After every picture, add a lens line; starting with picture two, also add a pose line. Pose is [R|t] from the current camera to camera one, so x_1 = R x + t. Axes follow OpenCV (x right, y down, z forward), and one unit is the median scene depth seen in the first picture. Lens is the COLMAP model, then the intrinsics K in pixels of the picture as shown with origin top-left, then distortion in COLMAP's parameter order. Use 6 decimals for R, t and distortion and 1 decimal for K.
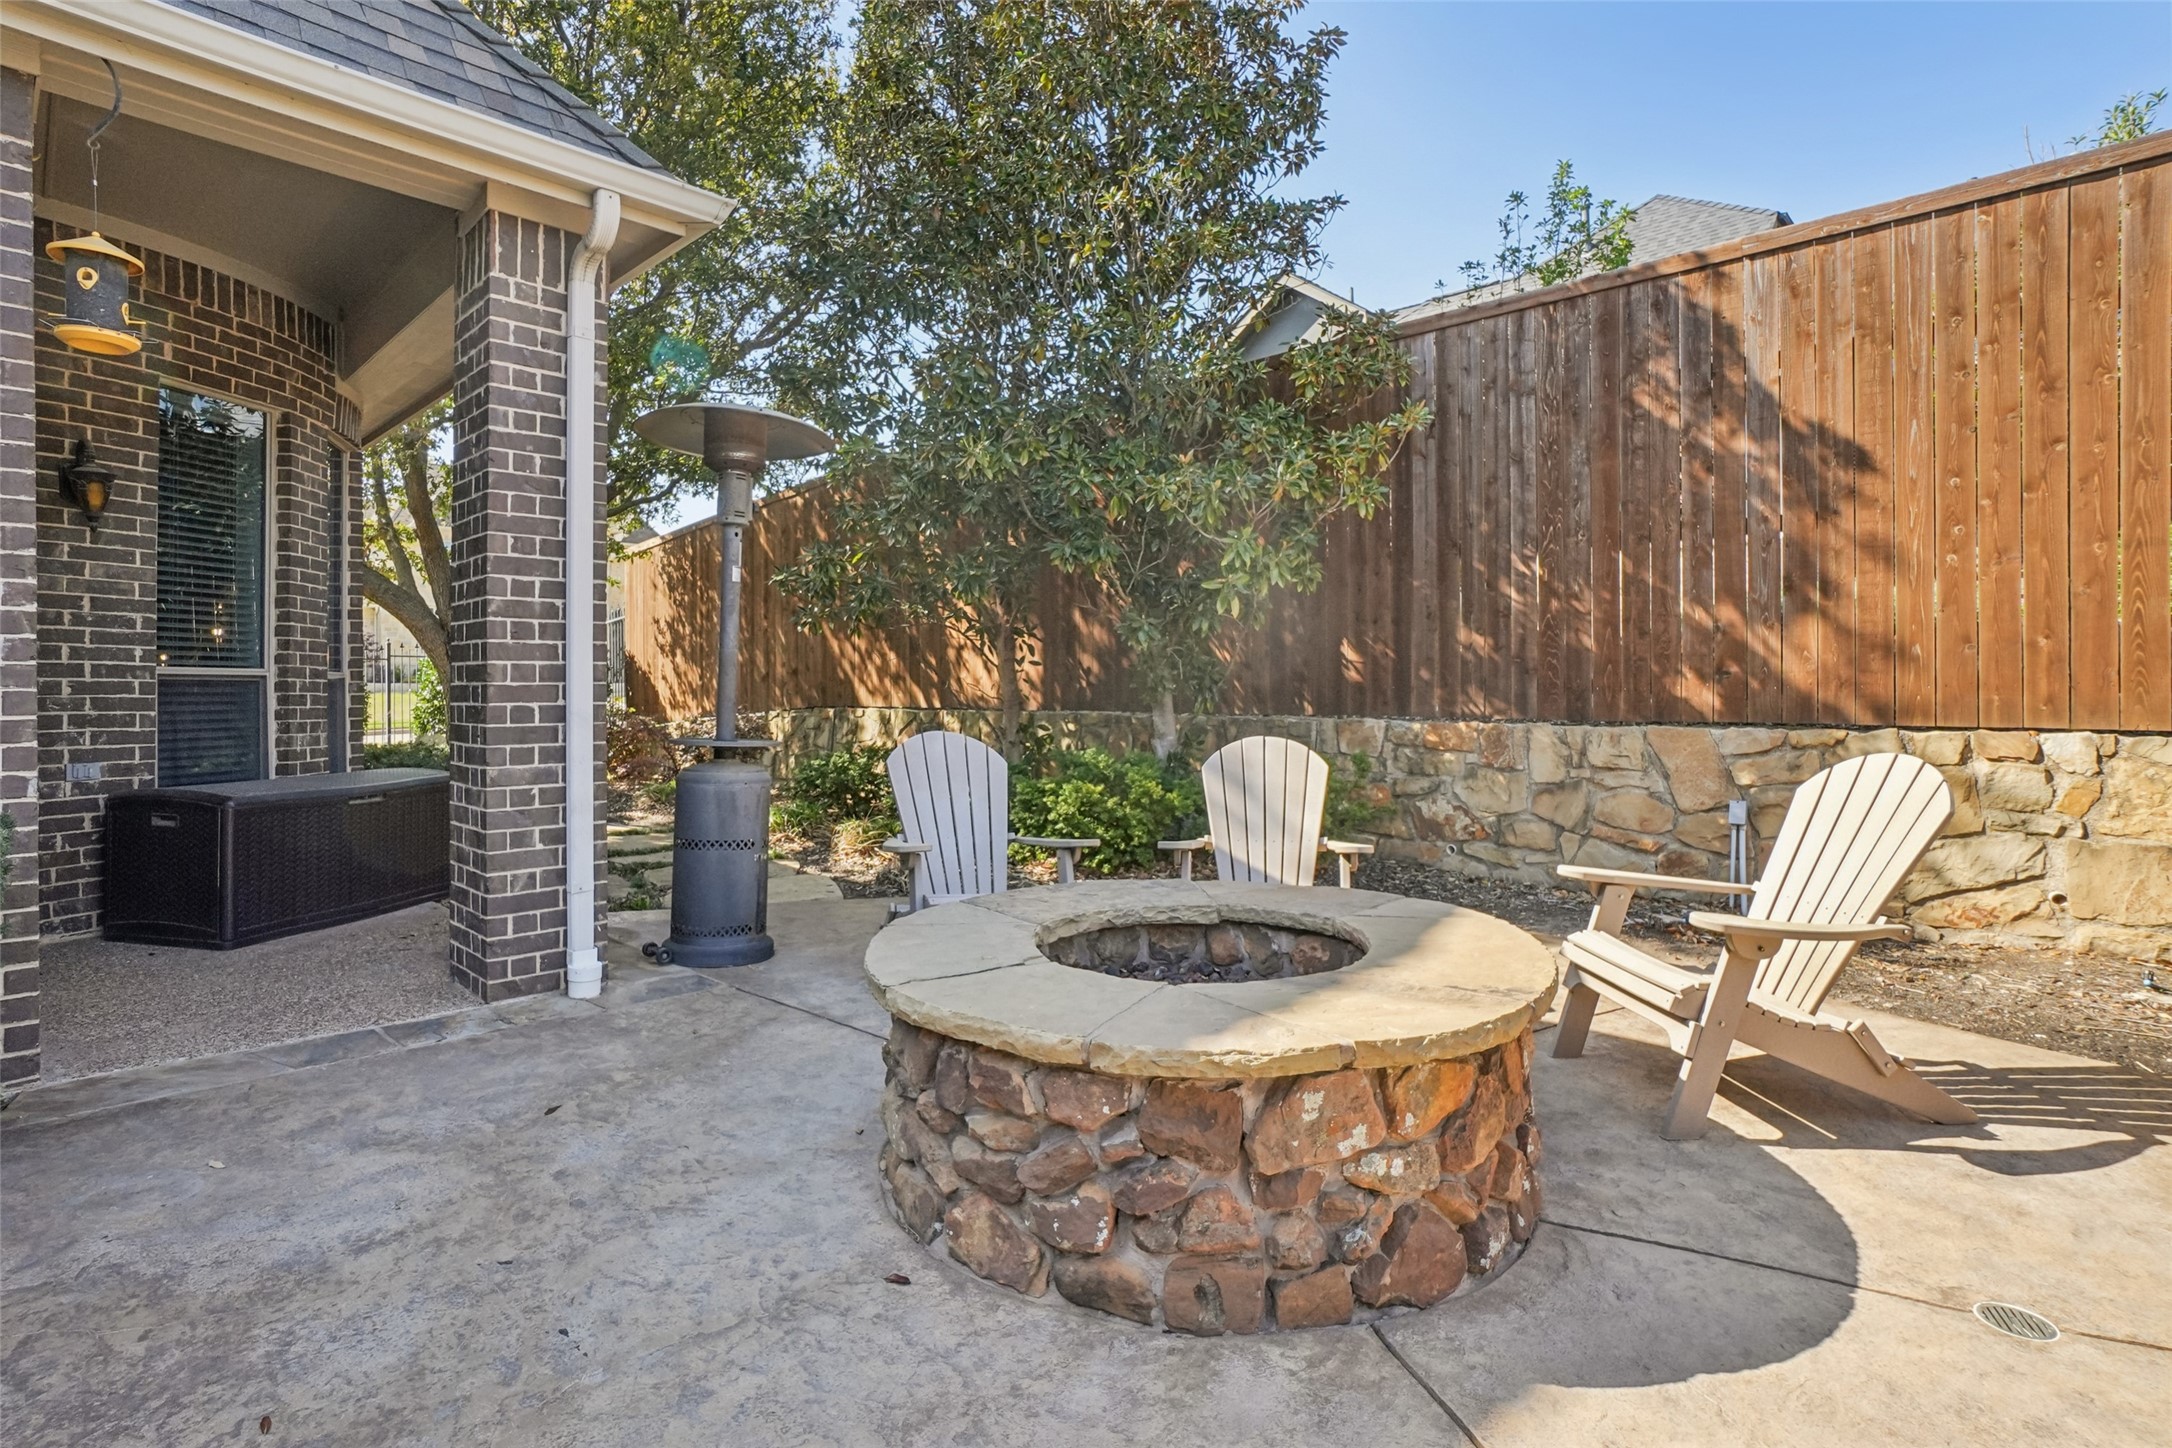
lens RADIAL K [[1059.9, 0, 1091.8], [0, 1059.9, 702.6], [0, 0, 1]] dist [-0.054287, 0.021104]
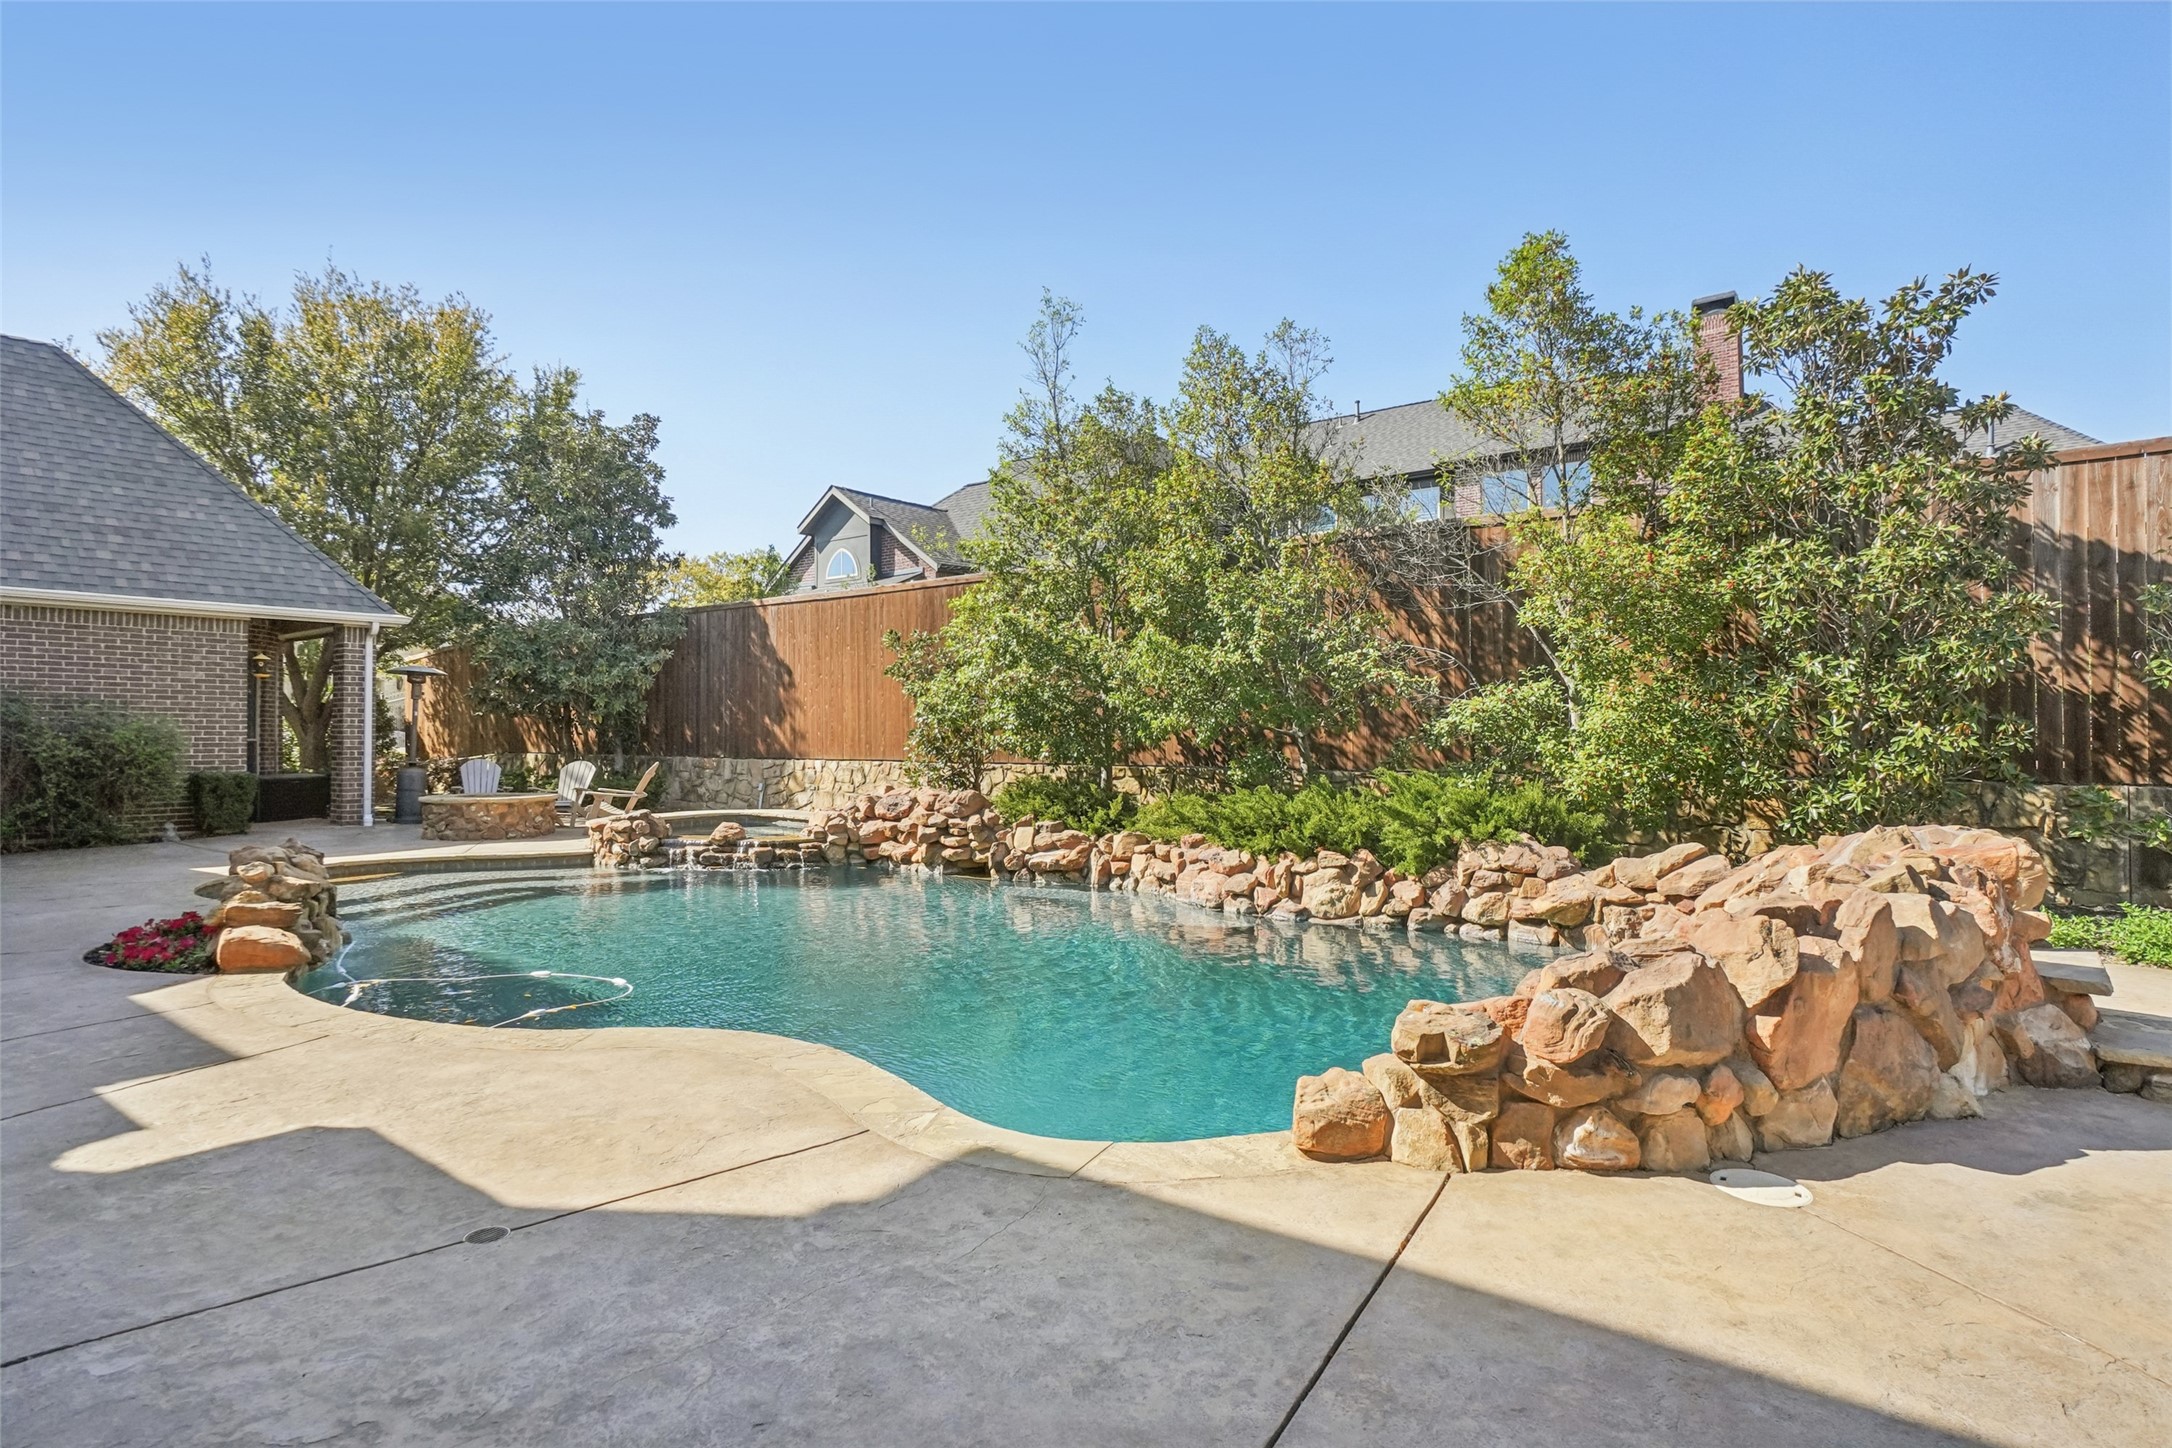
lens RADIAL K [[1136.4, 0, 1079.4], [0, 1136.4, 729.4], [0, 0, 1]] dist [-0.054349, 0.027140]
pose [[0.994618, 0.002460, 0.103583, 1.180717], [-0.000560, 0.999831, -0.018367, -0.001641], [-0.103611, 0.018210, 0.994451, -2.346628]]
